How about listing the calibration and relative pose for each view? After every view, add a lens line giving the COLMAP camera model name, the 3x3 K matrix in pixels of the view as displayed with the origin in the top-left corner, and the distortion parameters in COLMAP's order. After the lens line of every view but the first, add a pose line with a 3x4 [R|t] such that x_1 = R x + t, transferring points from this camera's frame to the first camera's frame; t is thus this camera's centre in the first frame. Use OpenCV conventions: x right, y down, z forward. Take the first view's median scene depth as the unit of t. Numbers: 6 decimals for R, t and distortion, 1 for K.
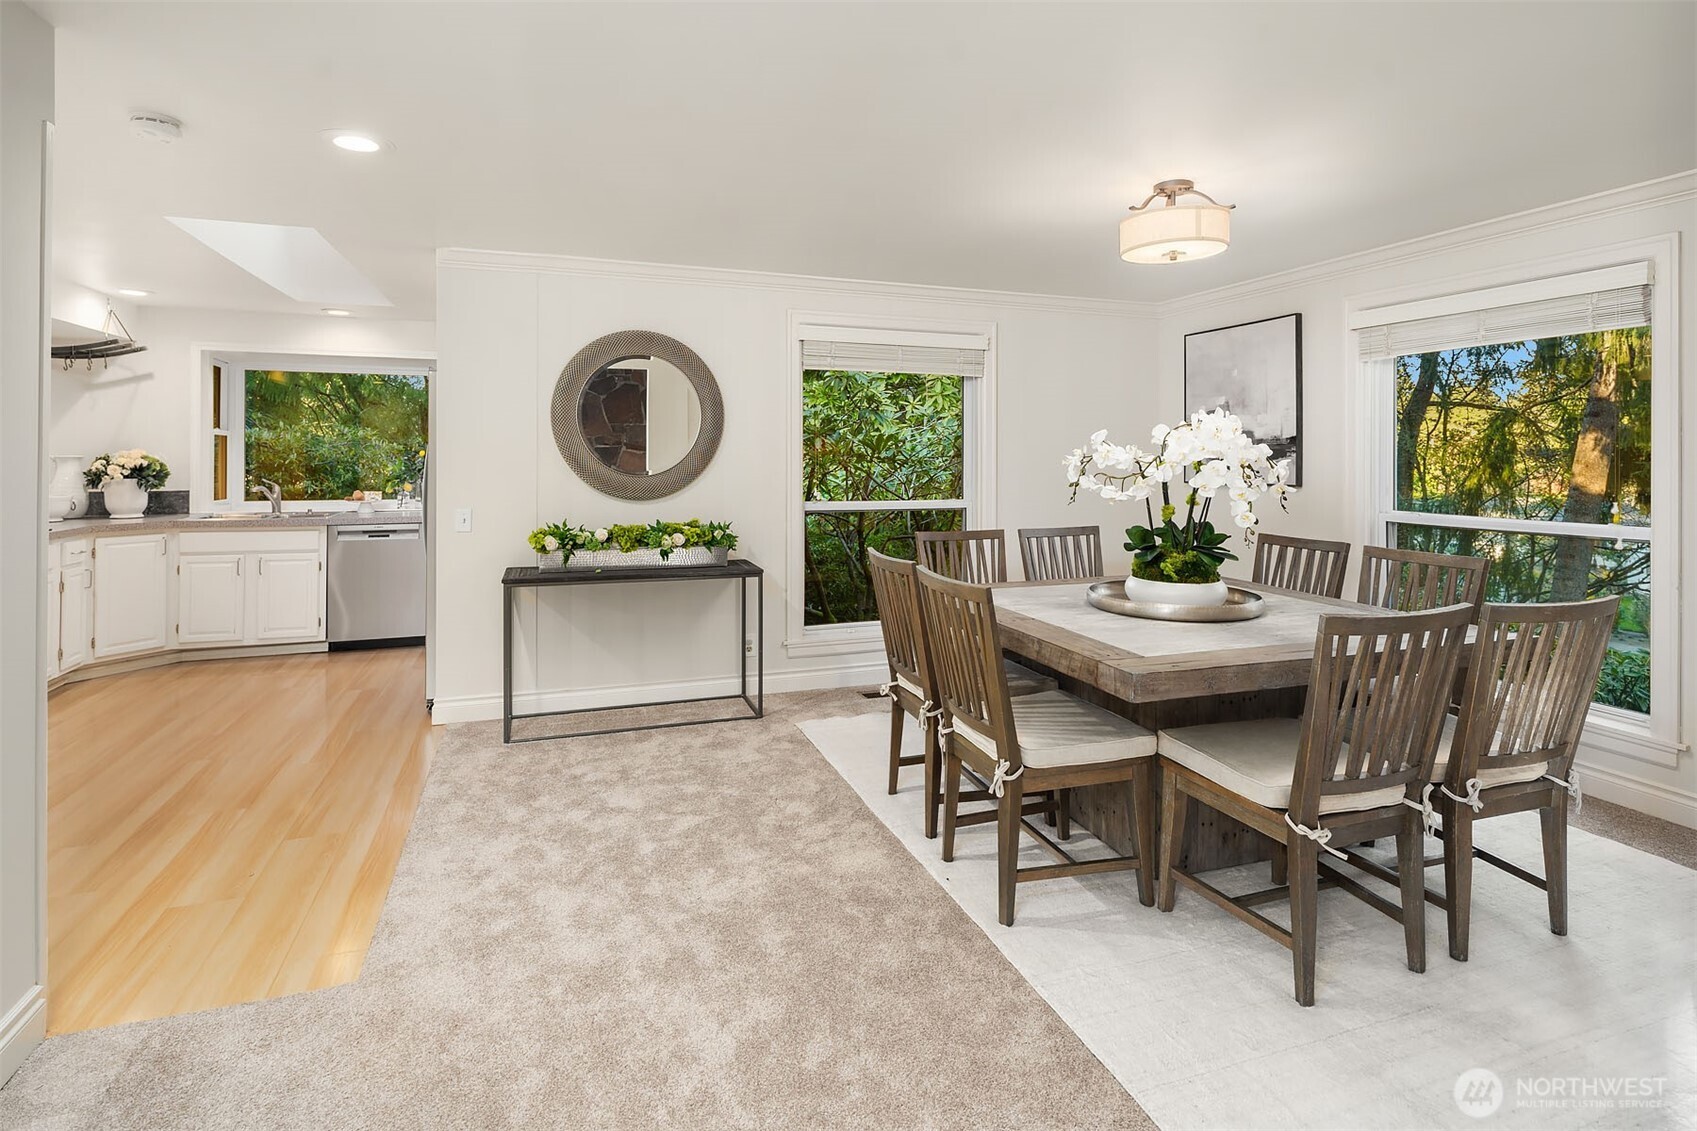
lens RADIAL K [[844.0, 0, 848.5], [0, 844.0, 462.9], [0, 0, 1]] dist [0.001995, -0.005701]
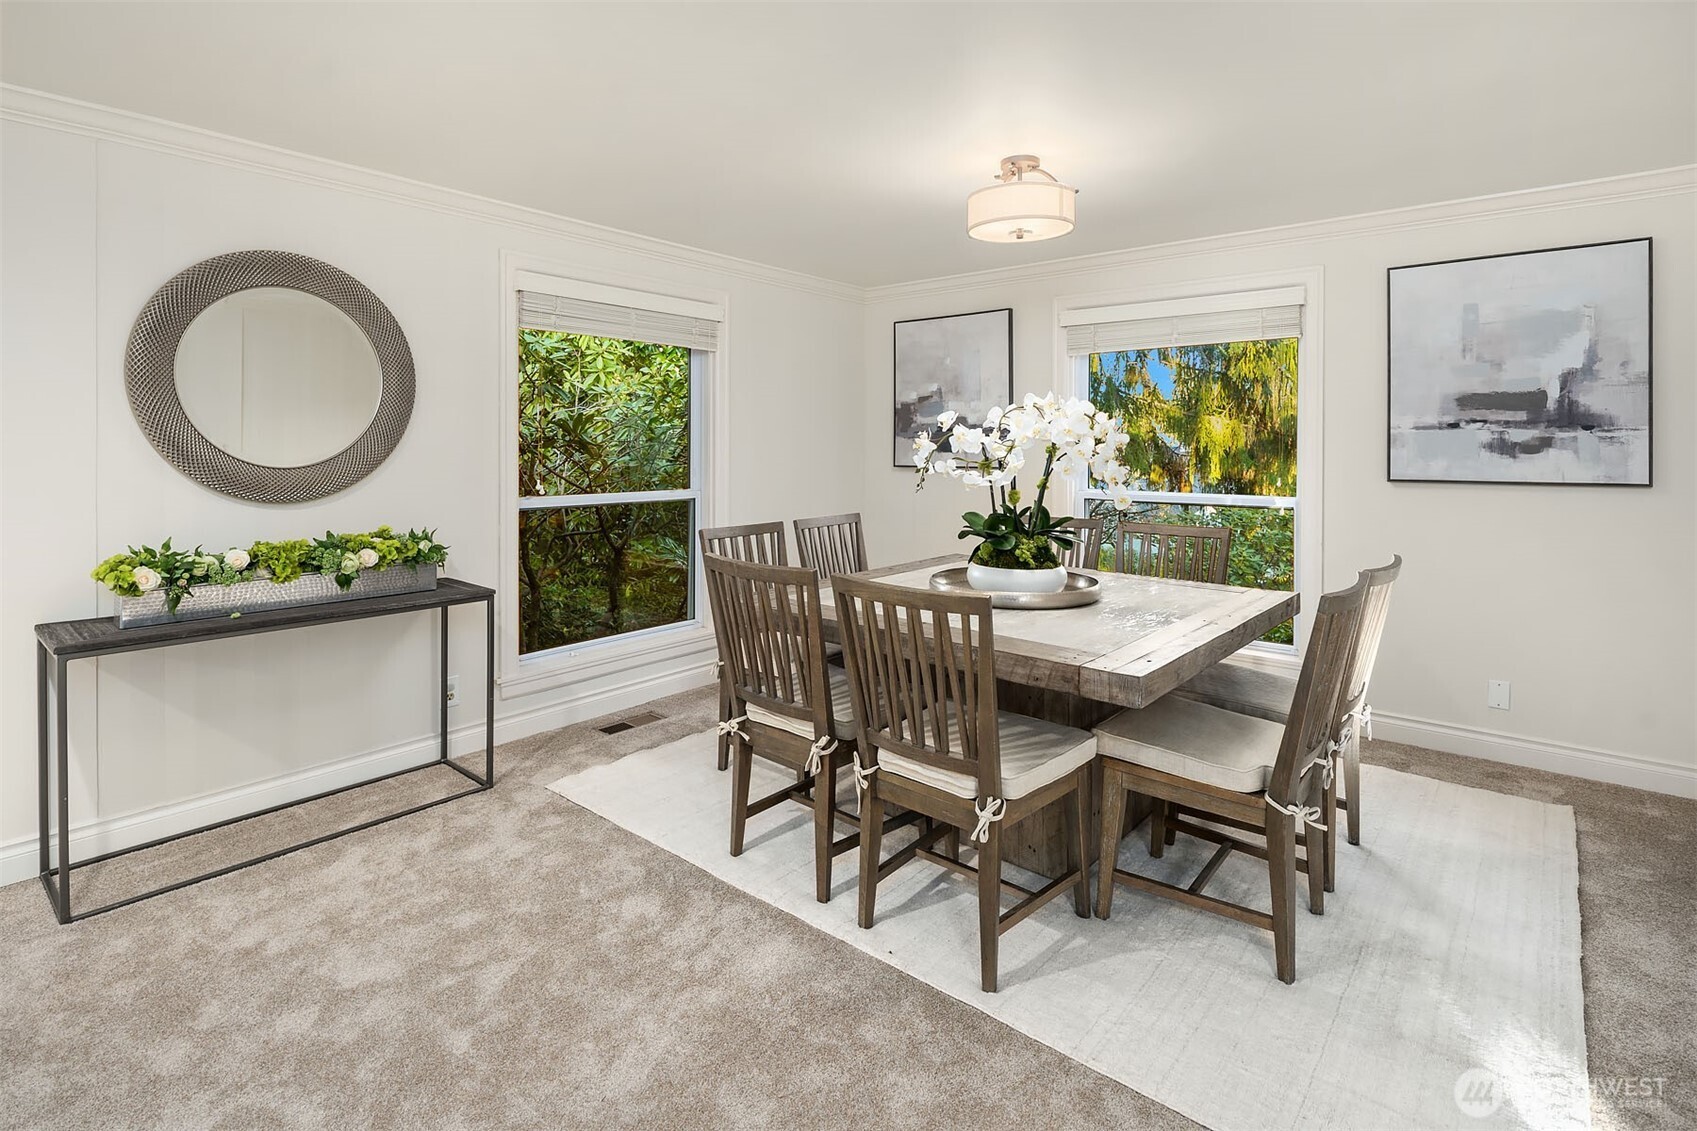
lens RADIAL K [[833.9, 0, 846.9], [0, 833.9, 453.1], [0, 0, 1]] dist [-0.001768, -0.002113]
pose [[0.862045, -0.005421, 0.506802, -0.257656], [0.002907, 0.999979, 0.005752, 0.001466], [-0.506823, -0.003486, 0.862043, 0.254691]]
